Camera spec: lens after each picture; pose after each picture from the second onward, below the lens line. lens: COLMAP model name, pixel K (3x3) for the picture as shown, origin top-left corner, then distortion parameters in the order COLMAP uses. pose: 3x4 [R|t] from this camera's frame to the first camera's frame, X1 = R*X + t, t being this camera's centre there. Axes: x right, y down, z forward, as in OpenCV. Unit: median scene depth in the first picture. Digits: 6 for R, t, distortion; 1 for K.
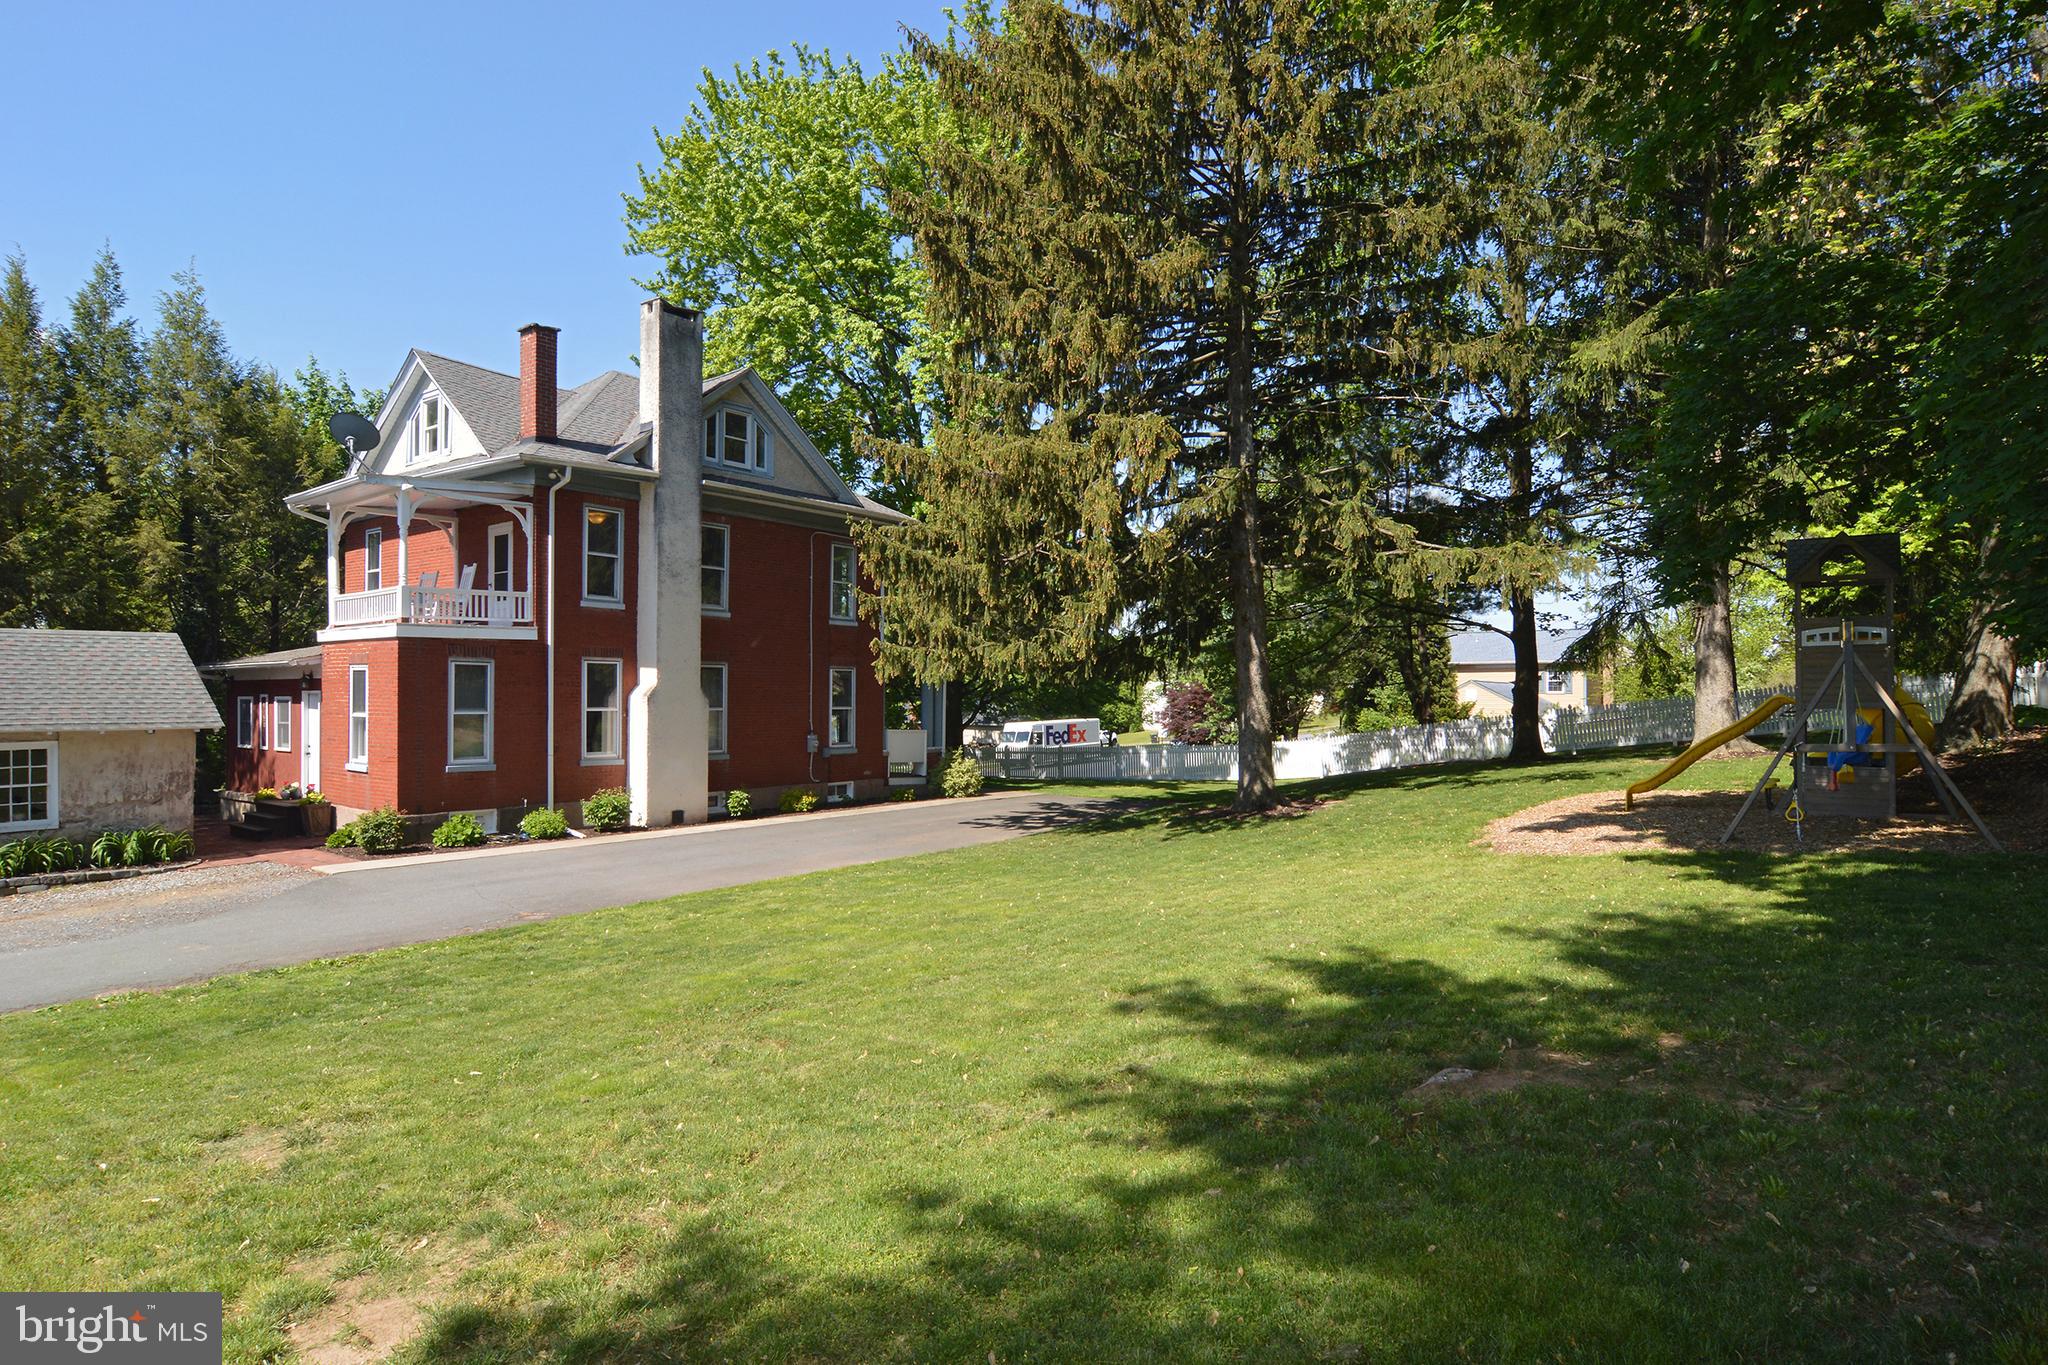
lens RADIAL K [[1114.0, 0, 1023.7], [0, 1114.0, 679.6], [0, 0, 1]] dist [-0.006559, -0.009301]
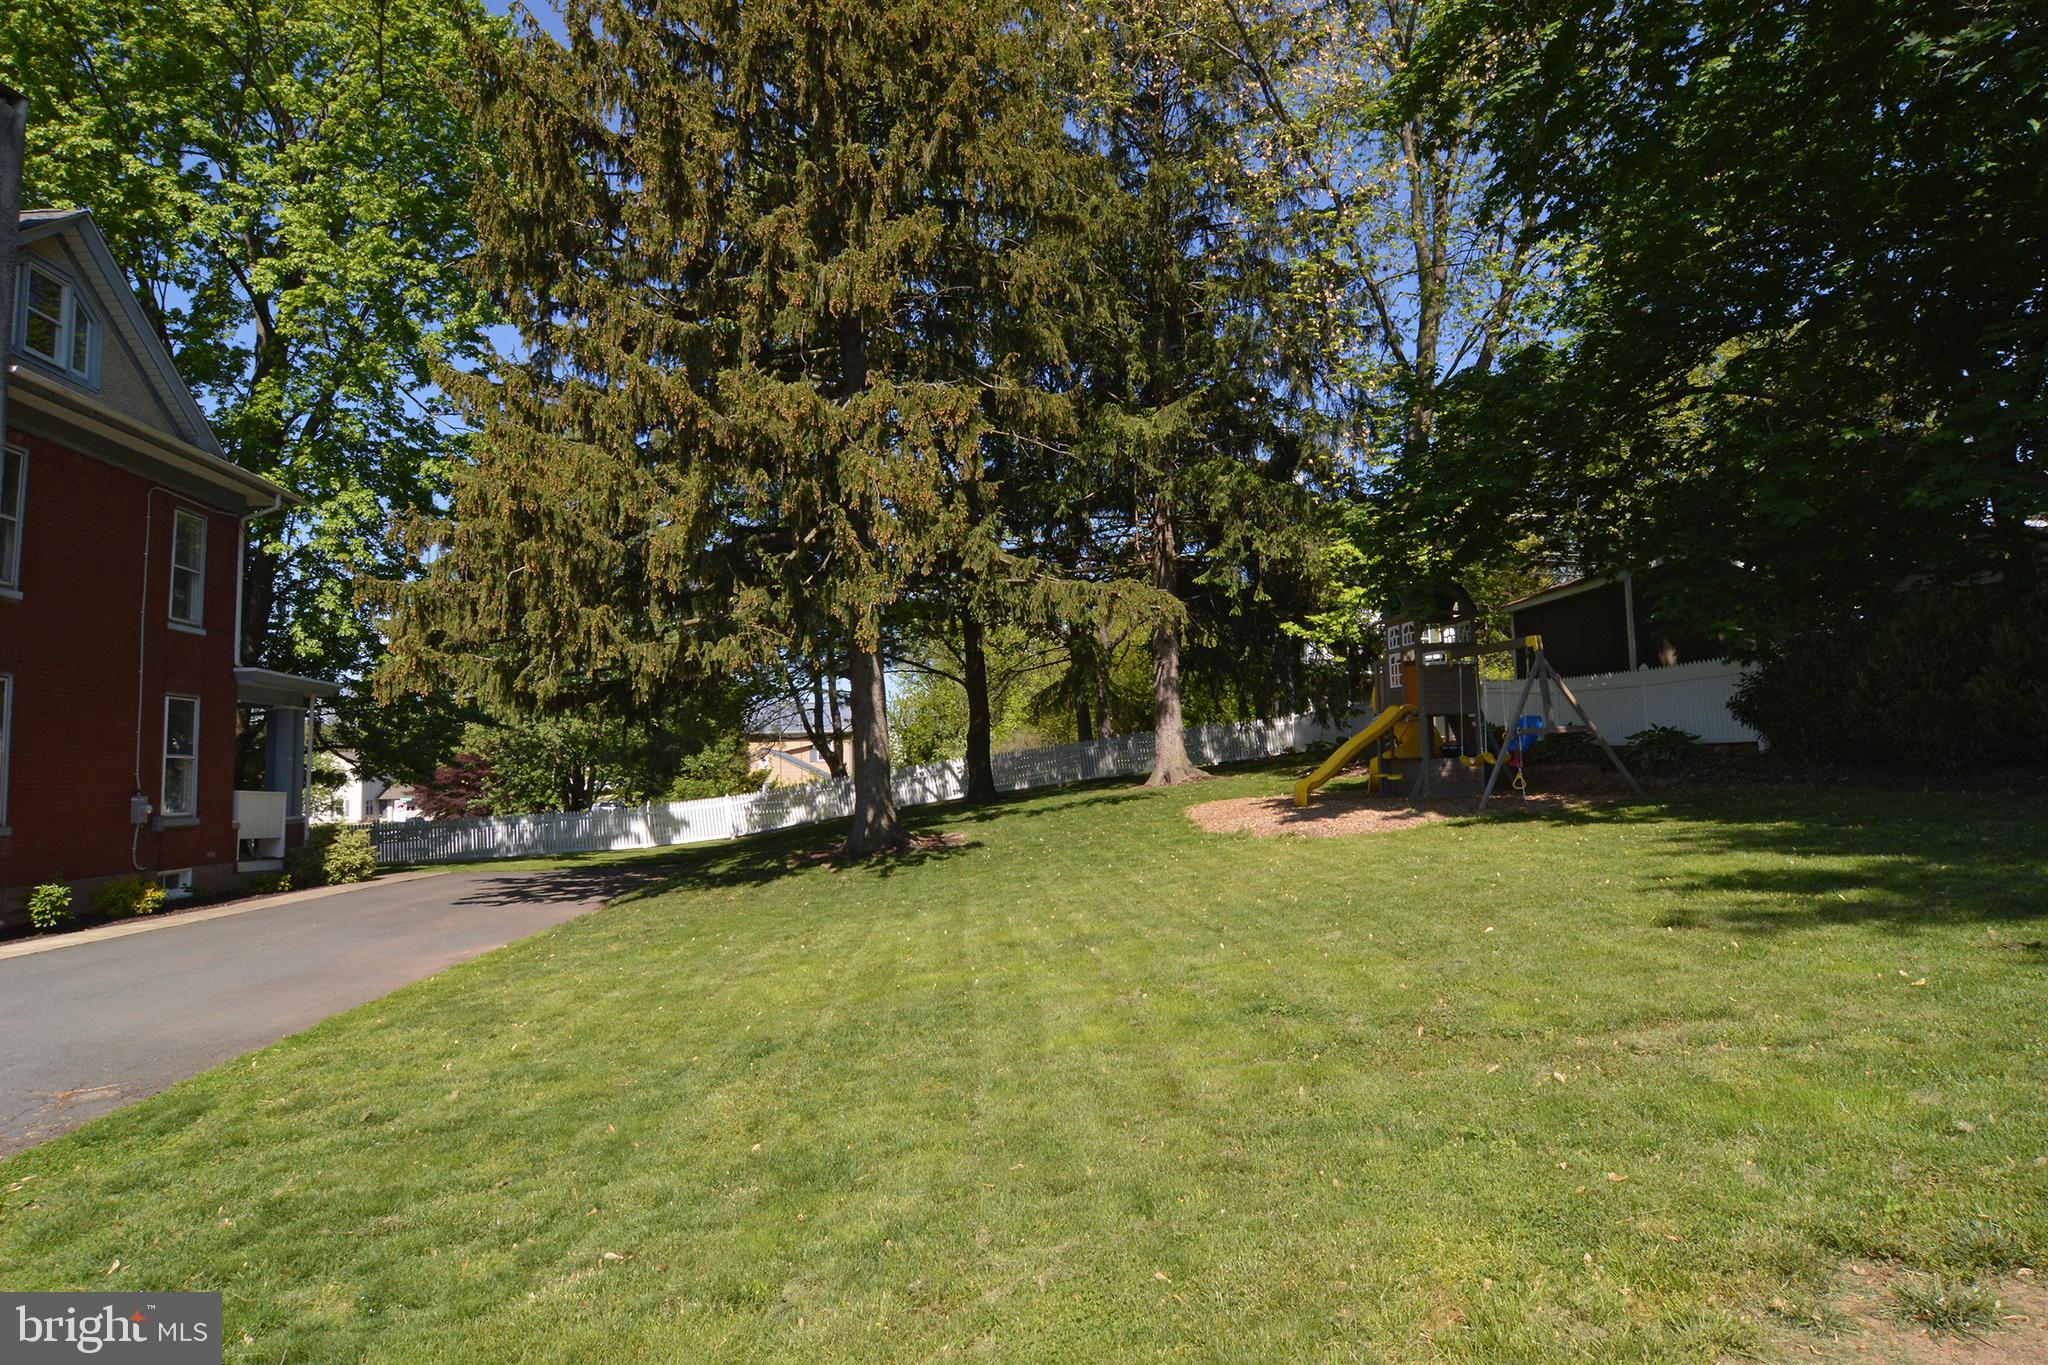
lens RADIAL K [[1114.0, 0, 1028.1], [0, 1114.0, 690.1], [0, 0, 1]] dist [-0.006559, -0.009301]
pose [[0.742949, 0.031810, 0.668592, -0.224445], [0.015244, 0.997807, -0.064414, 0.035238], [-0.669175, 0.058048, 0.740834, 0.171921]]
